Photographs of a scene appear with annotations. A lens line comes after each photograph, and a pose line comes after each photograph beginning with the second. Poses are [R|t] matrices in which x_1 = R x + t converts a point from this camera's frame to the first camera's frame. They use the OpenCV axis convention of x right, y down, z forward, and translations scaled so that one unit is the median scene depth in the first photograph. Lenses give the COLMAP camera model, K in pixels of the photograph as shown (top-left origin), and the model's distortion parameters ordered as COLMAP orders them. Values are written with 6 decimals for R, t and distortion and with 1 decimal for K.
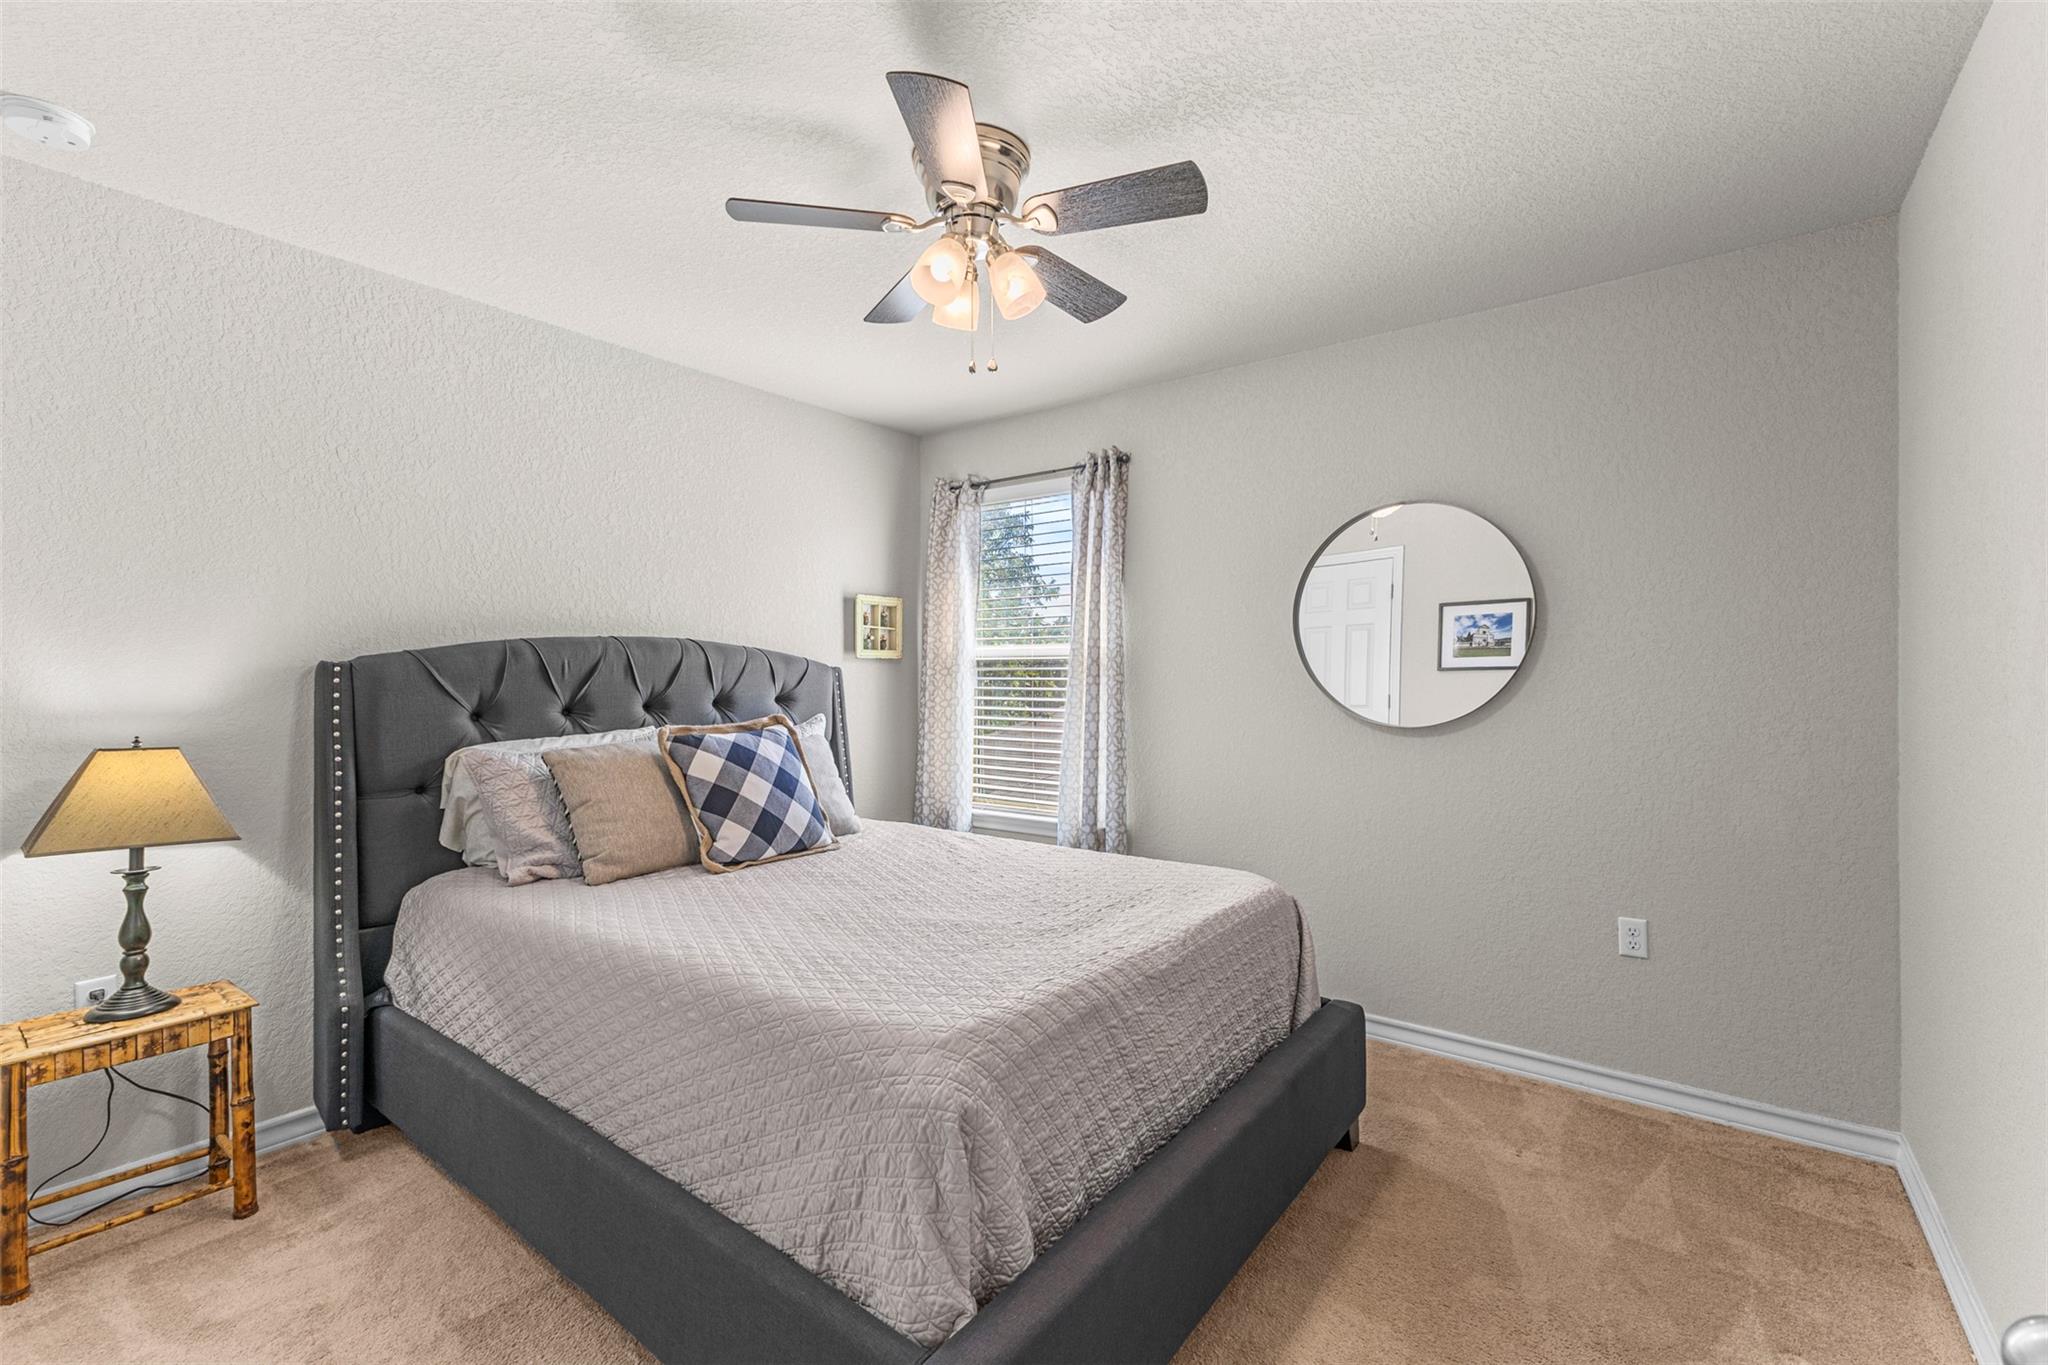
lens RADIAL K [[883.5, 0, 1030.6], [0, 883.5, 677.6], [0, 0, 1]] dist [0.011967, -0.003541]
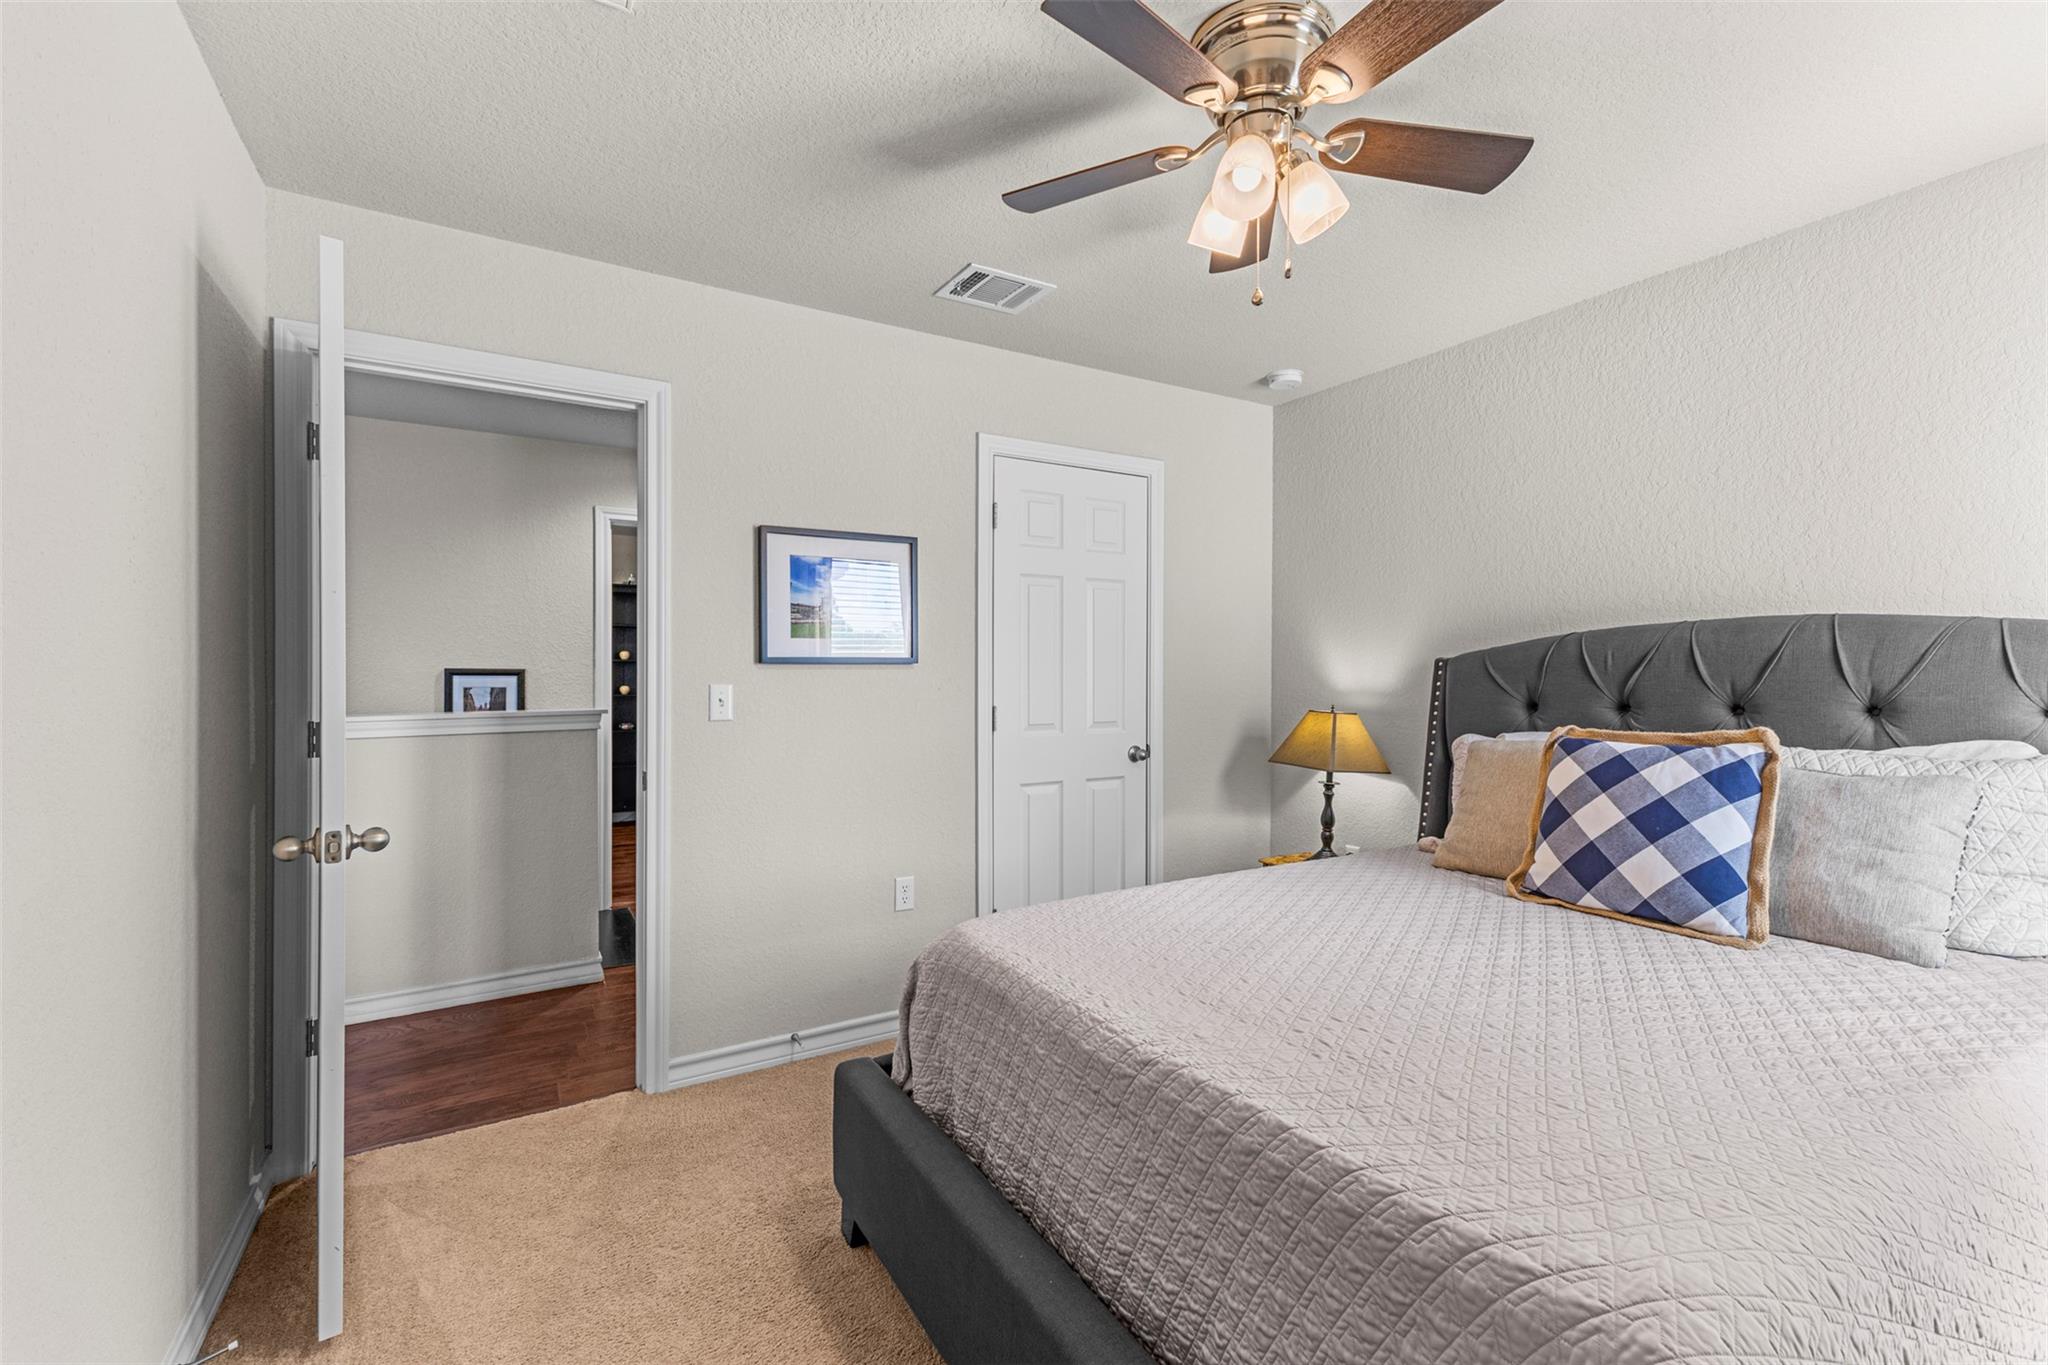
lens RADIAL K [[883.5, 0, 1025.6], [0, 883.5, 684.7], [0, 0, 1]] dist [0.011967, -0.003541]
pose [[-0.401048, 0.013792, -0.915953, 0.622721], [0.001917, 0.999897, 0.014217, 0.000268], [0.916055, 0.003945, -0.401033, 0.898502]]
